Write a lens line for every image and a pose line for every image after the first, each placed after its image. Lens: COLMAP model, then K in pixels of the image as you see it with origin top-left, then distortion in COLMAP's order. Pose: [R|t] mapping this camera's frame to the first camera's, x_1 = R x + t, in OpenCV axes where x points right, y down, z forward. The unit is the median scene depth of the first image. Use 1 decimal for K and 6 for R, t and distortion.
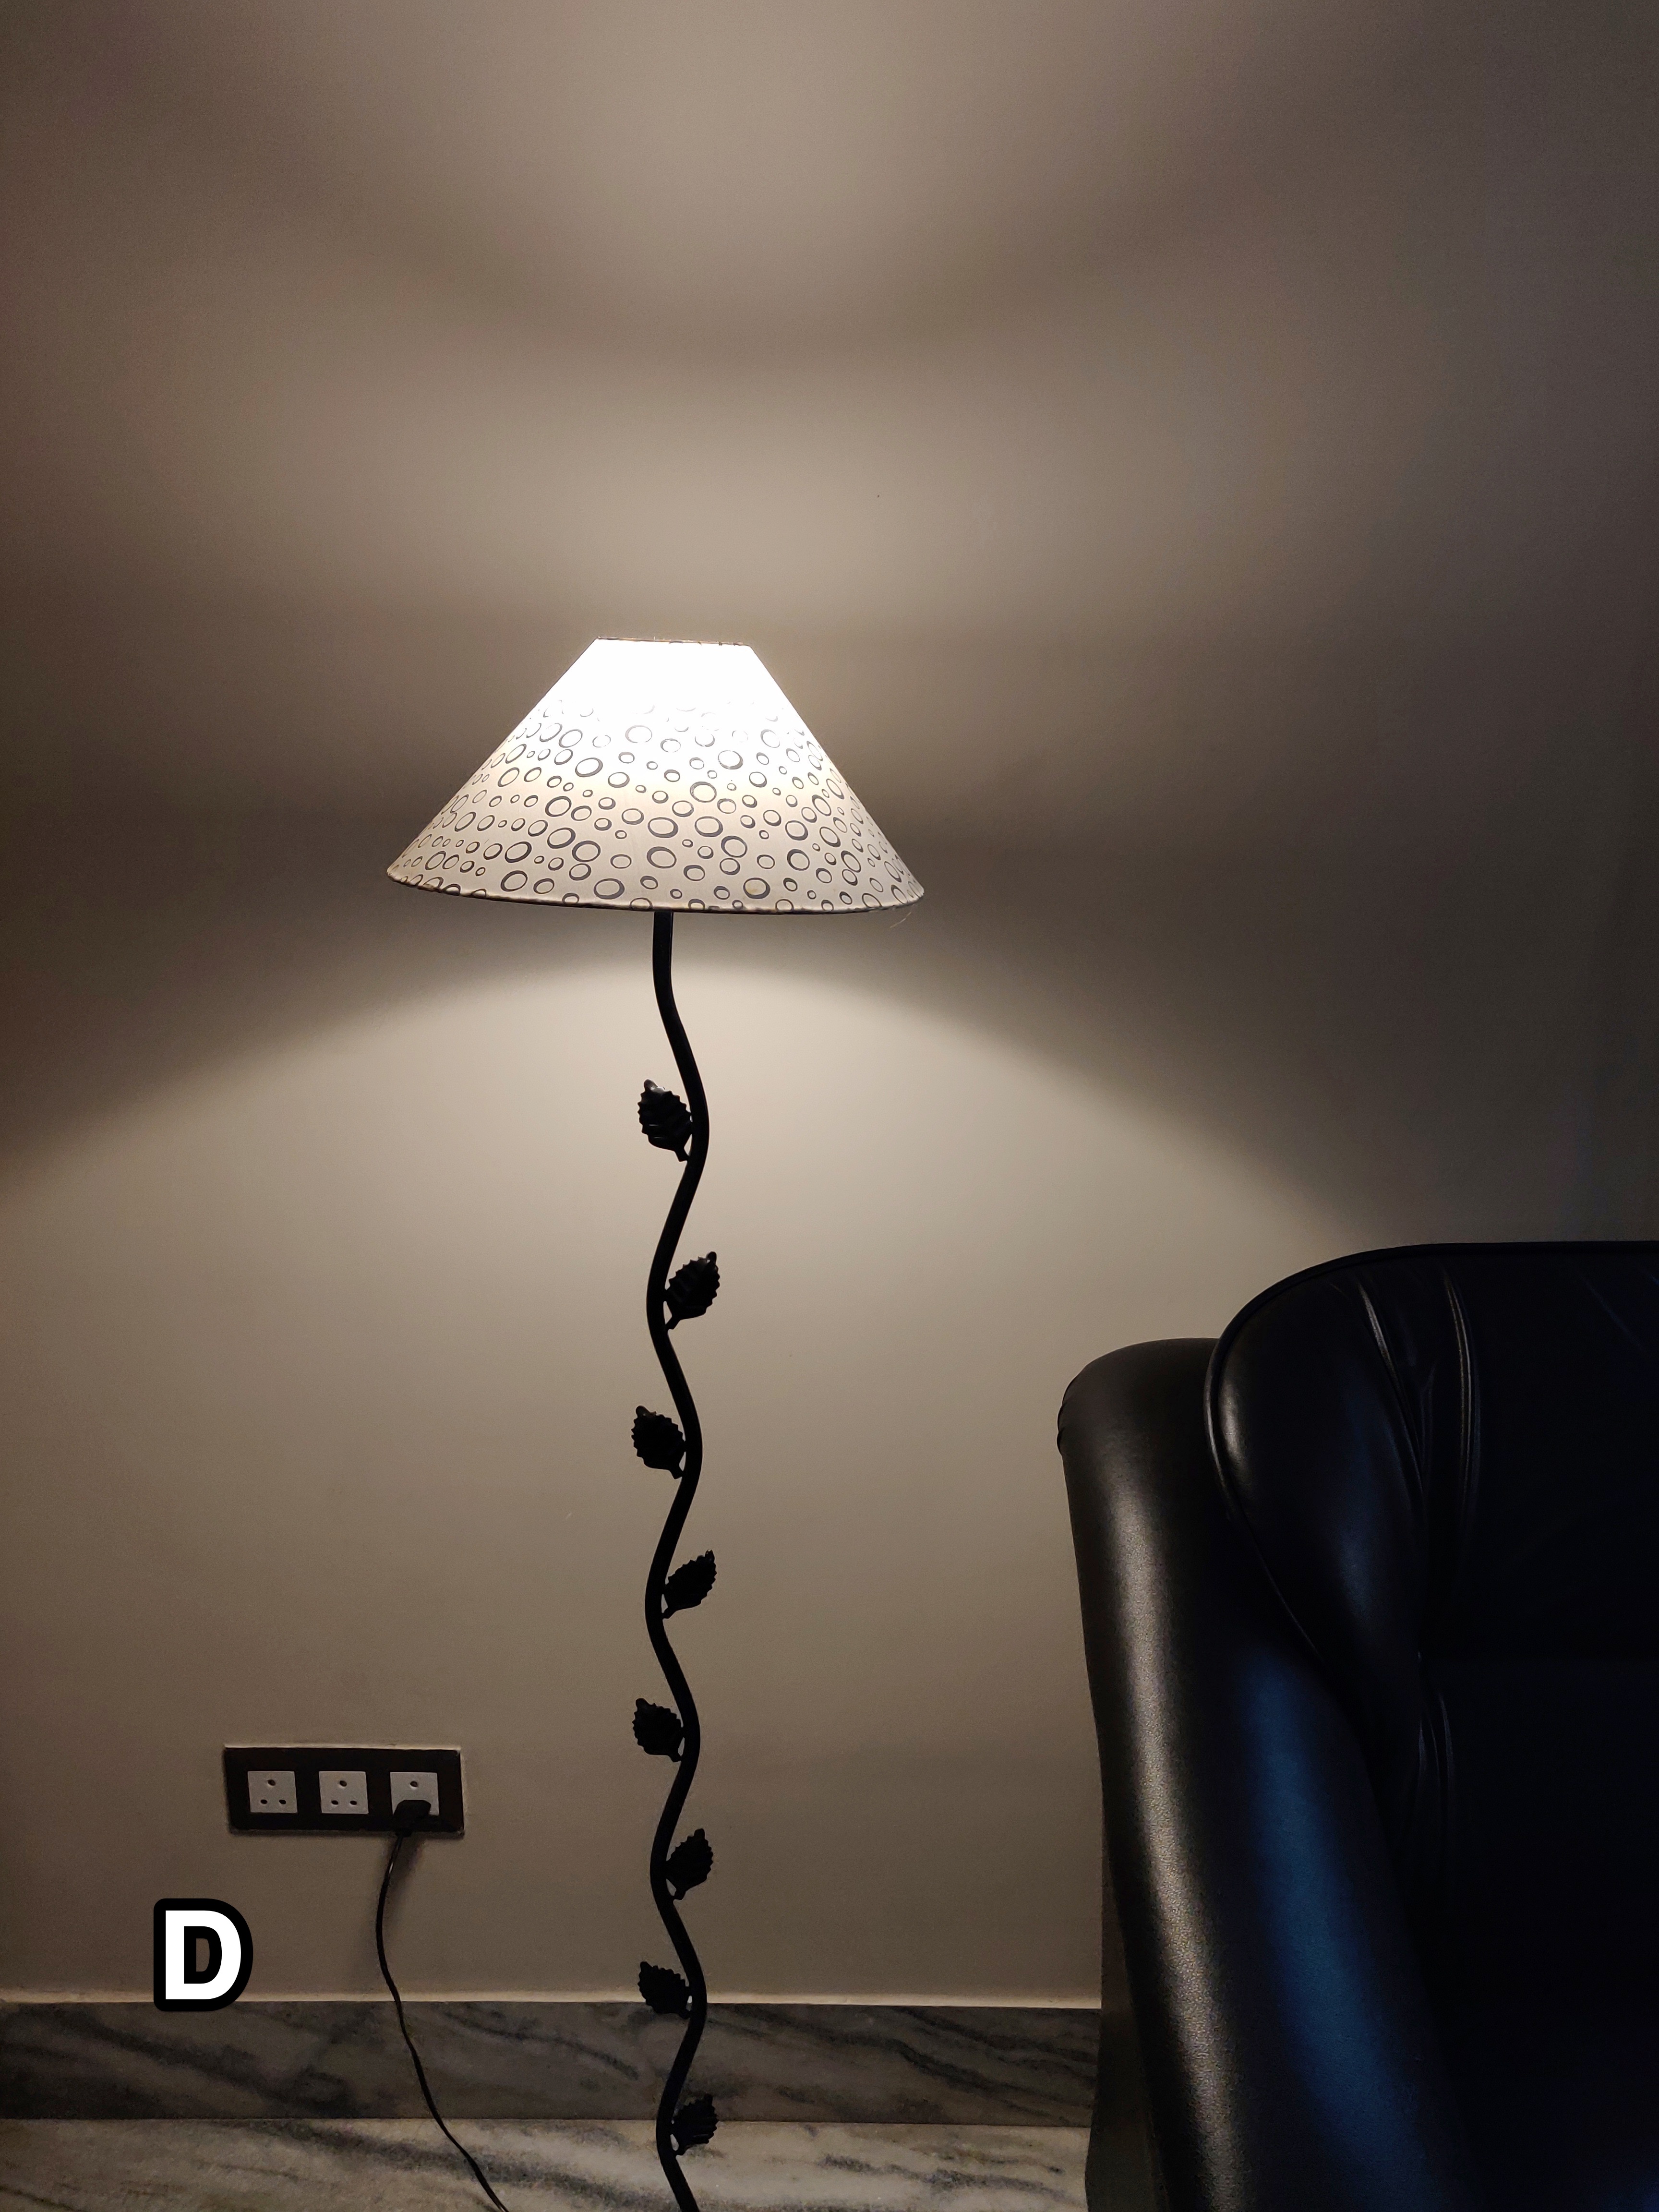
lens RADIAL K [[1655.2, 0, 809.2], [0, 1655.2, 1152.8], [0, 0, 1]] dist [0.006007, -0.000031]
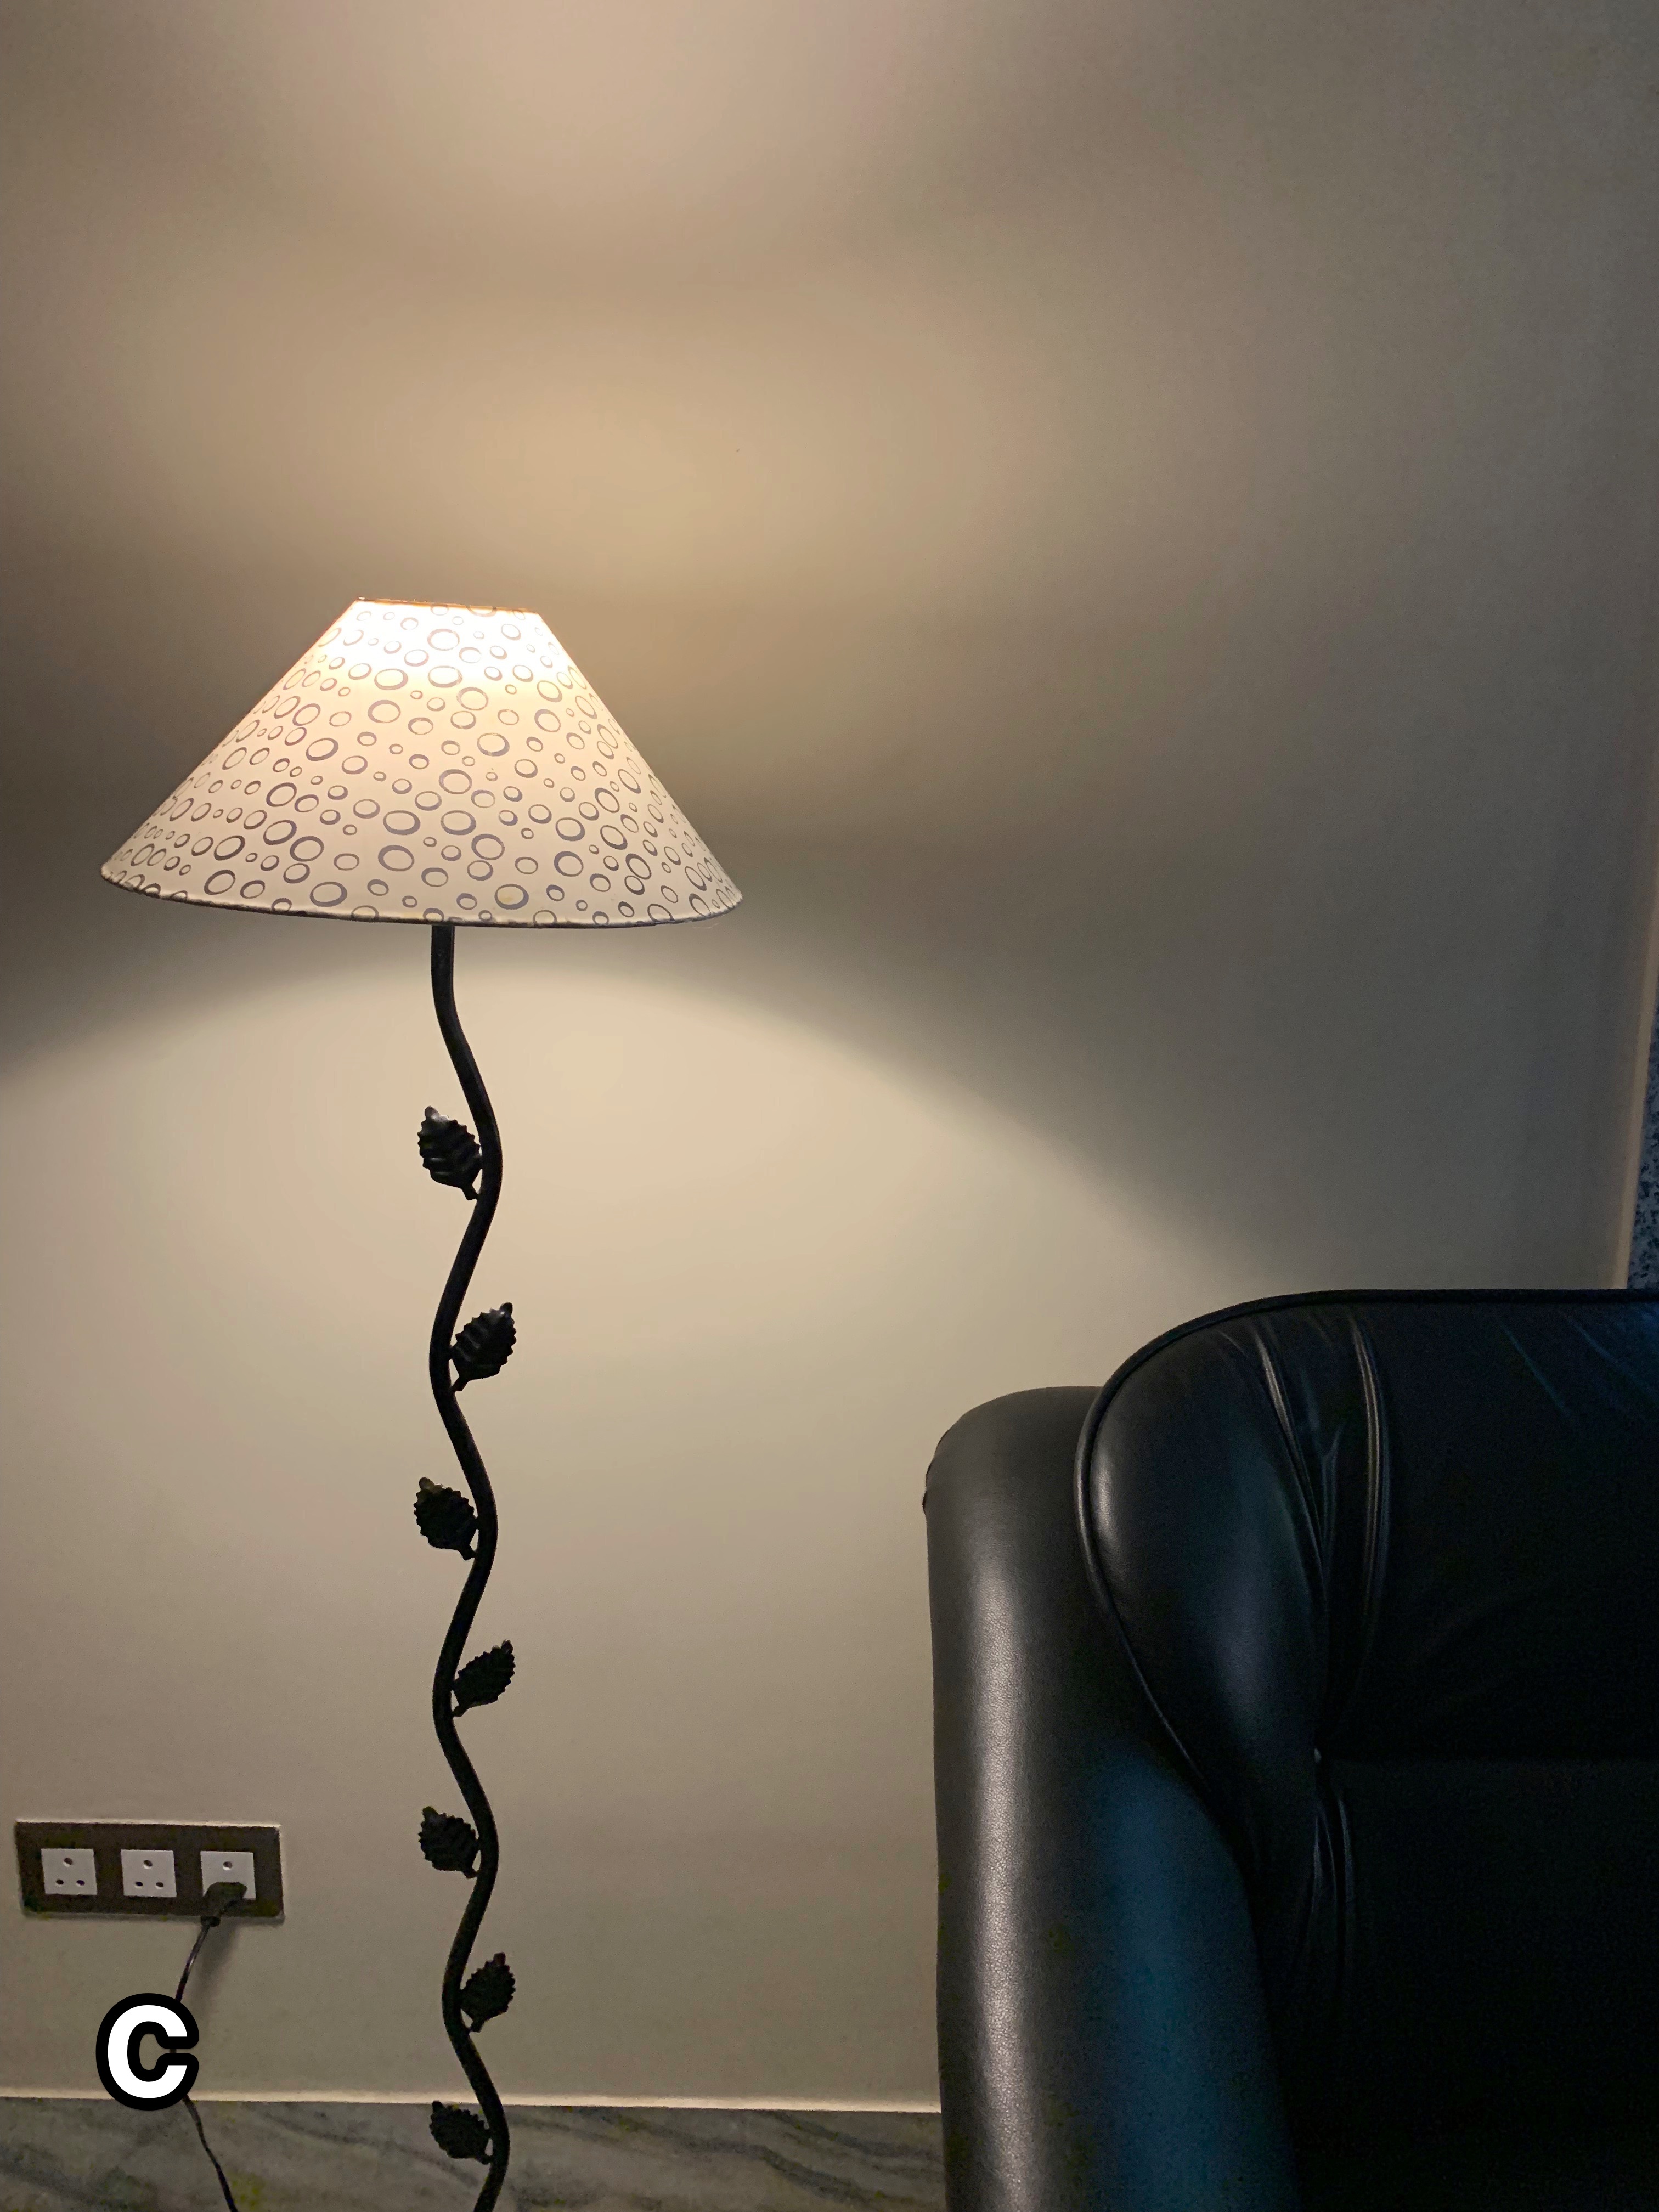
lens RADIAL K [[1656.2, 0, 829.5], [0, 1656.2, 1106.0], [0, 0, 1]] dist [0.056918, -0.104736]
pose [[0.999594, 0.016624, 0.023155, 0.085999], [-0.016243, 0.999731, -0.016534, -0.031123], [-0.023424, 0.016151, 0.999595, 0.110760]]
